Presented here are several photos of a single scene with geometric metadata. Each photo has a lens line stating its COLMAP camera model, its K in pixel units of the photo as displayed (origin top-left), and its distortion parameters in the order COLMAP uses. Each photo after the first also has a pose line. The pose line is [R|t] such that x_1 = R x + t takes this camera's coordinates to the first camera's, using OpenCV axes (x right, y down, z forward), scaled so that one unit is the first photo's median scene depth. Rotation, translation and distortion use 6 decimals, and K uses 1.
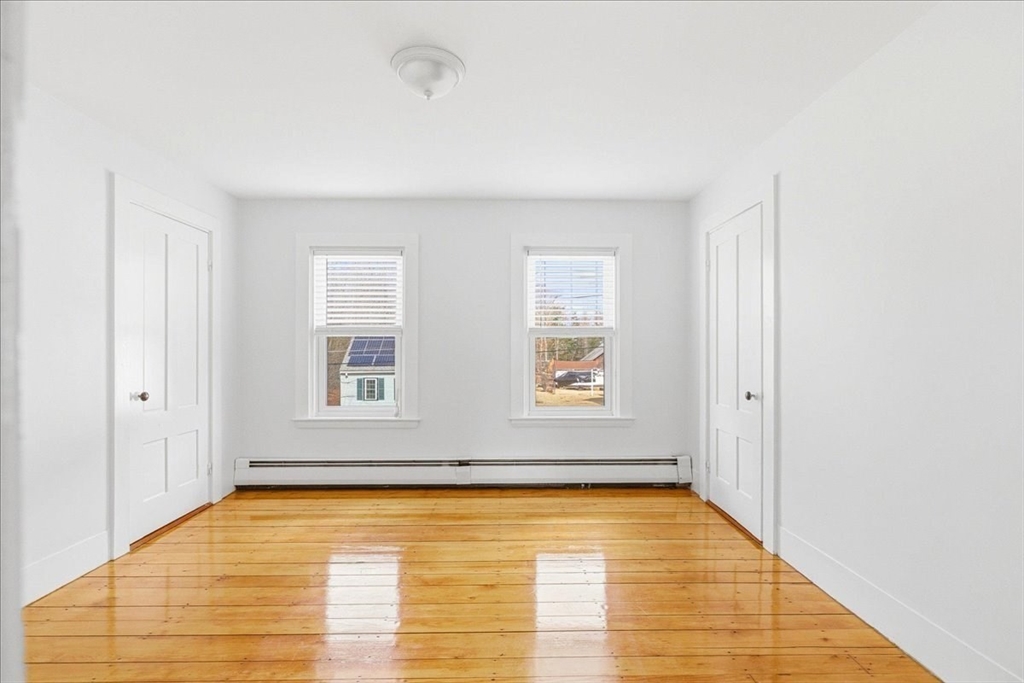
lens RADIAL K [[482.0, 0, 476.7], [0, 482.0, 353.2], [0, 0, 1]] dist [-0.006307, 0.003111]
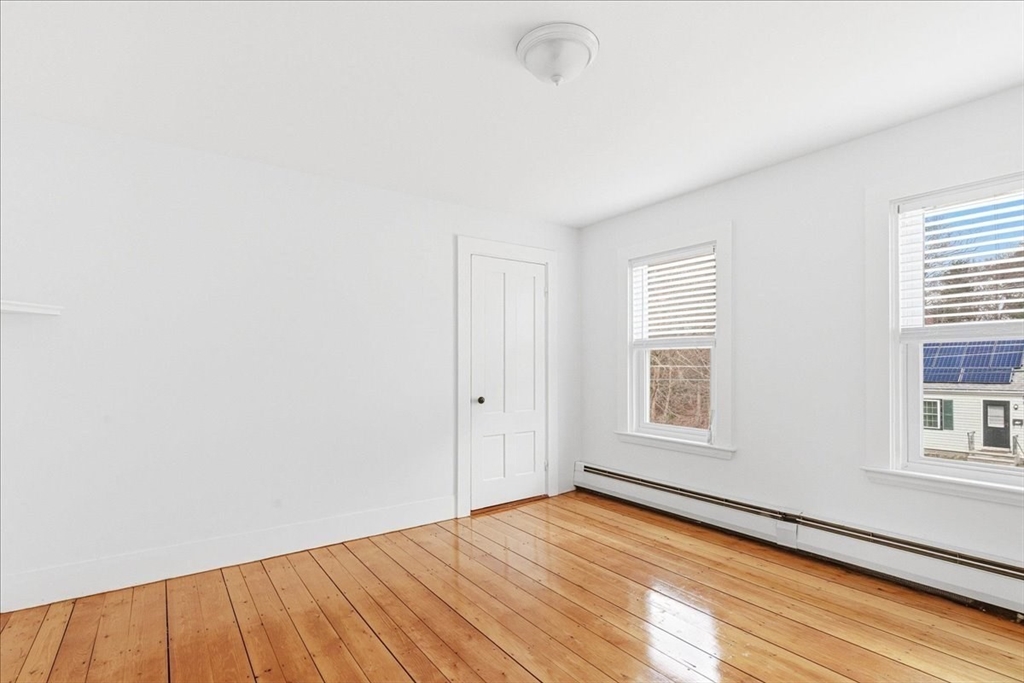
lens RADIAL K [[482.0, 0, 523.5], [0, 482.0, 364.0], [0, 0, 1]] dist [-0.006307, 0.003111]
pose [[0.594141, 0.000706, -0.804360, 0.346146], [-0.001420, 0.999999, -0.000171, -0.006844], [0.804359, 0.001243, 0.594142, 0.253178]]
